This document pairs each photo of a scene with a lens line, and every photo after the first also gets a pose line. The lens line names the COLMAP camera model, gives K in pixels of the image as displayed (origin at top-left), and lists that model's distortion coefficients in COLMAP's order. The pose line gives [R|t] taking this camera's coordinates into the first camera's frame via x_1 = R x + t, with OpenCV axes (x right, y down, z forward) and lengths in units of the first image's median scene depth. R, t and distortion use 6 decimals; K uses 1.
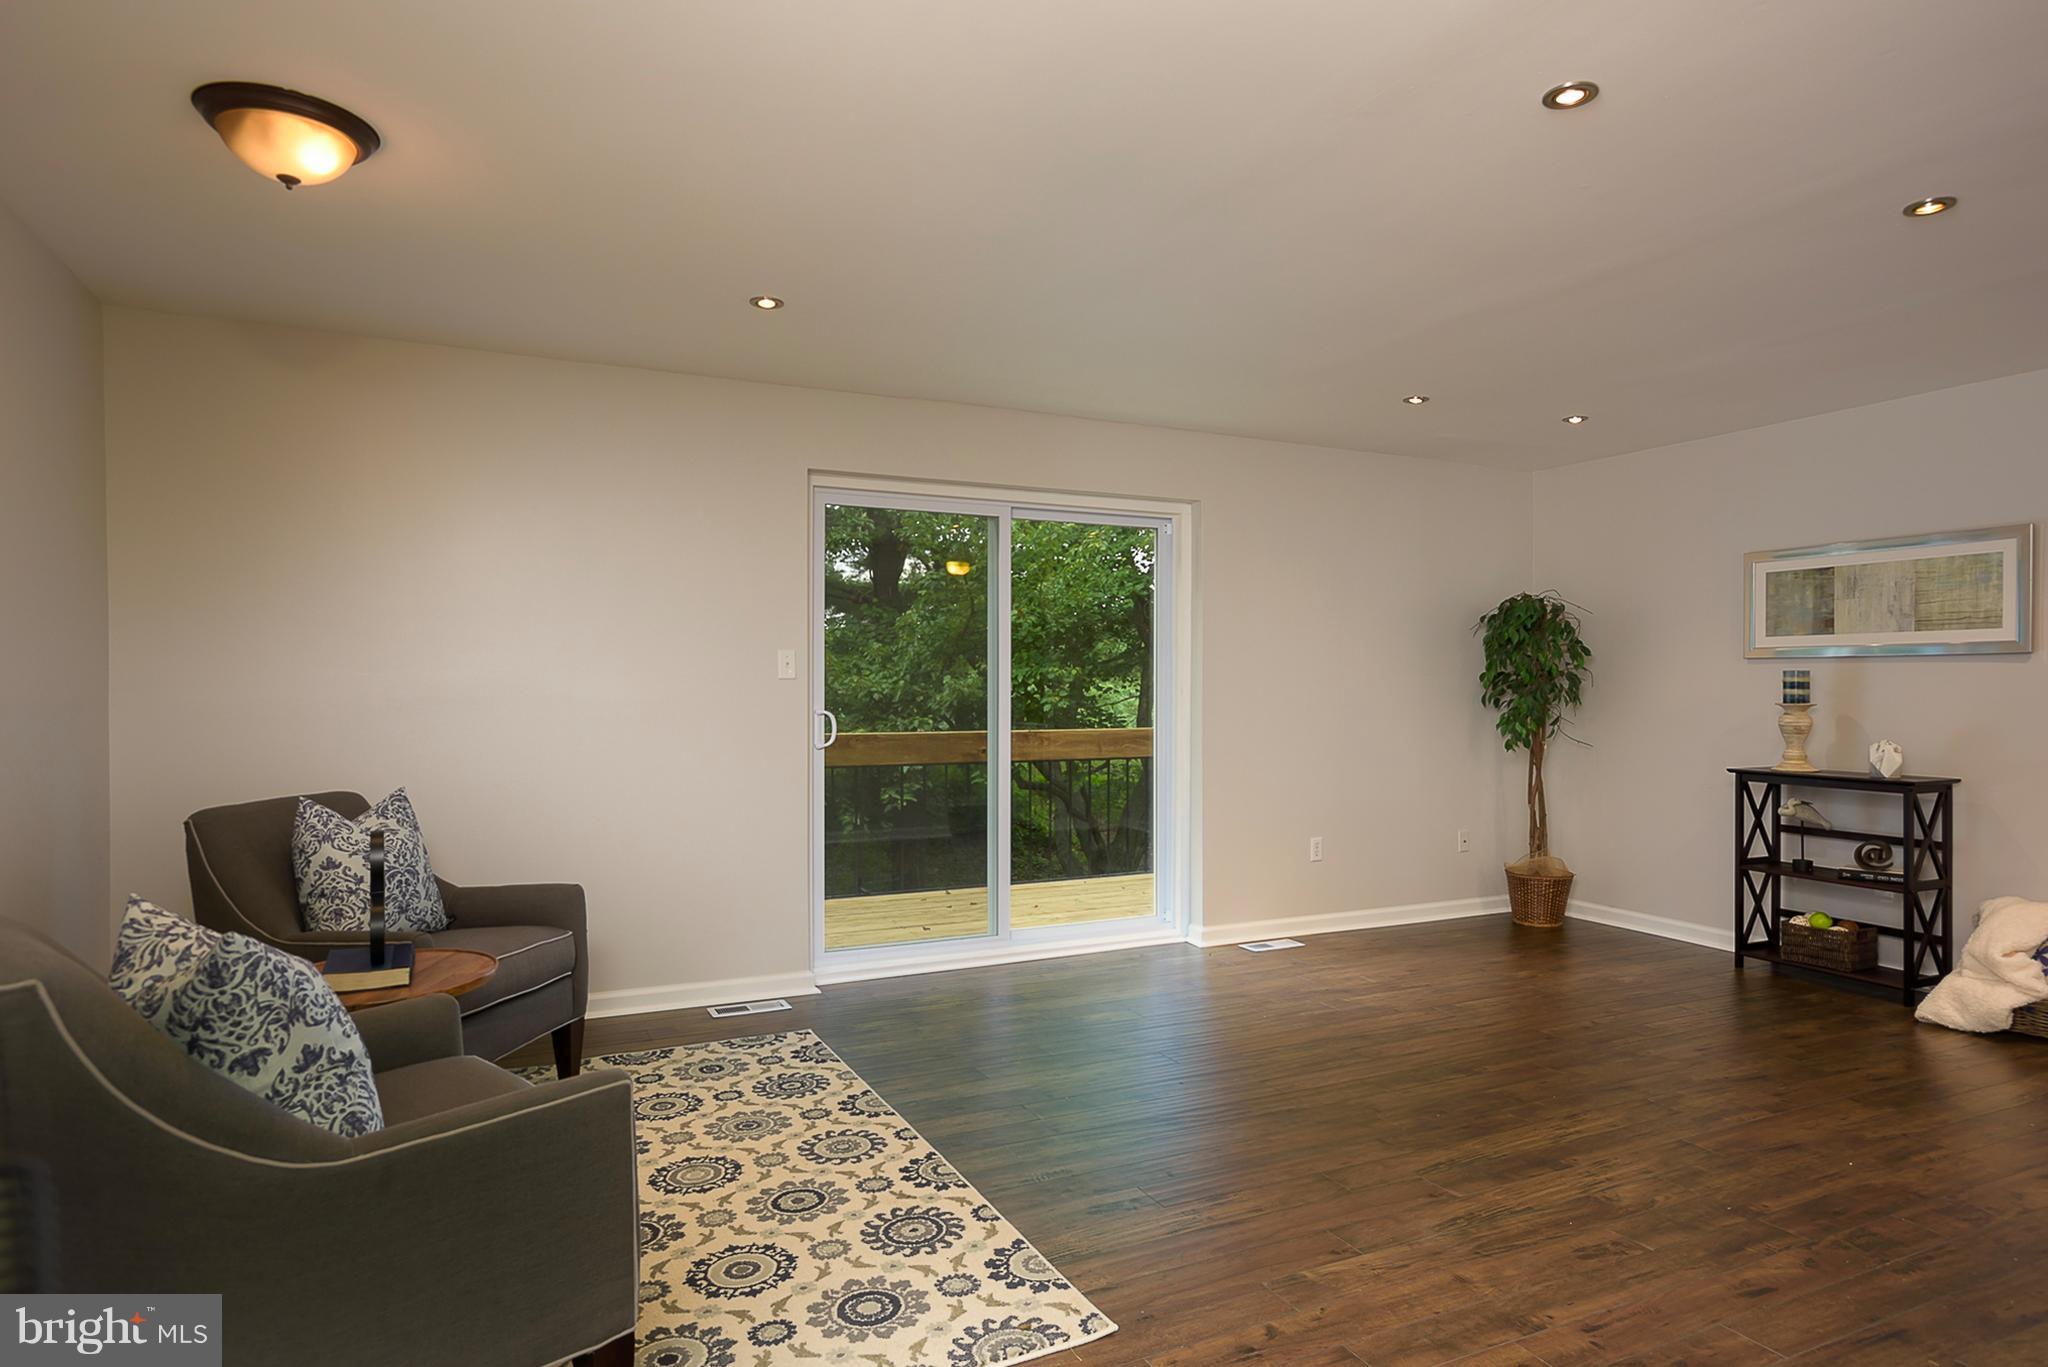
lens RADIAL K [[1141.4, 0, 1041.1], [0, 1141.4, 690.5], [0, 0, 1]] dist [0.002134, -0.000136]
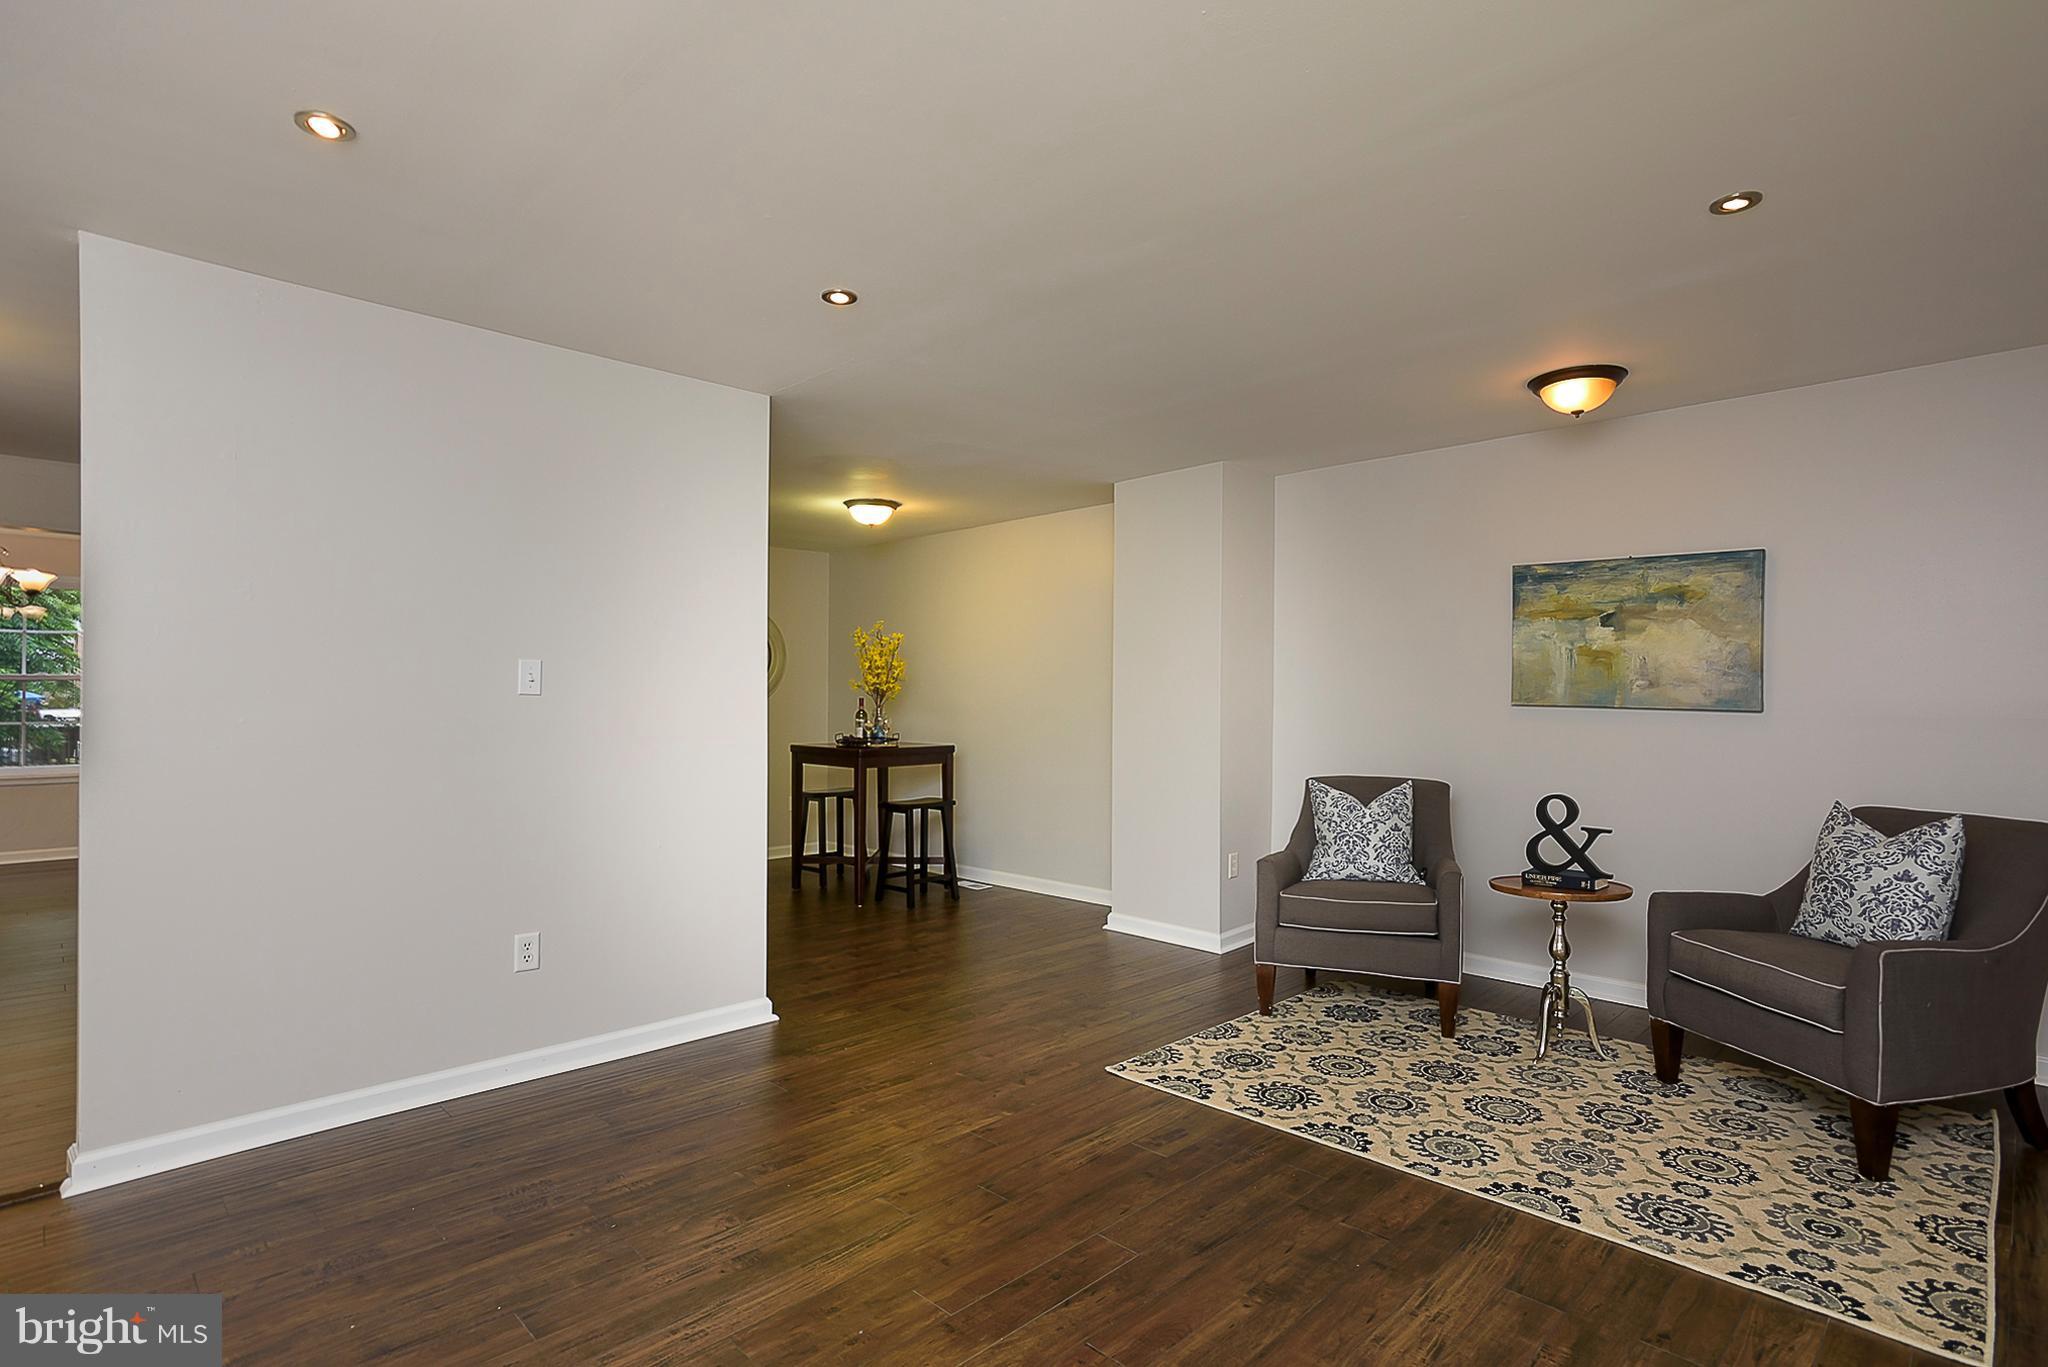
lens RADIAL K [[1141.4, 0, 1041.1], [0, 1141.4, 690.5], [0, 0, 1]] dist [0.002134, -0.000136]
pose [[-0.943471, -0.007609, -0.331367, 0.553452], [-0.007816, 0.999969, -0.000708, -0.013906], [0.331362, 0.001922, -0.943502, 1.948367]]
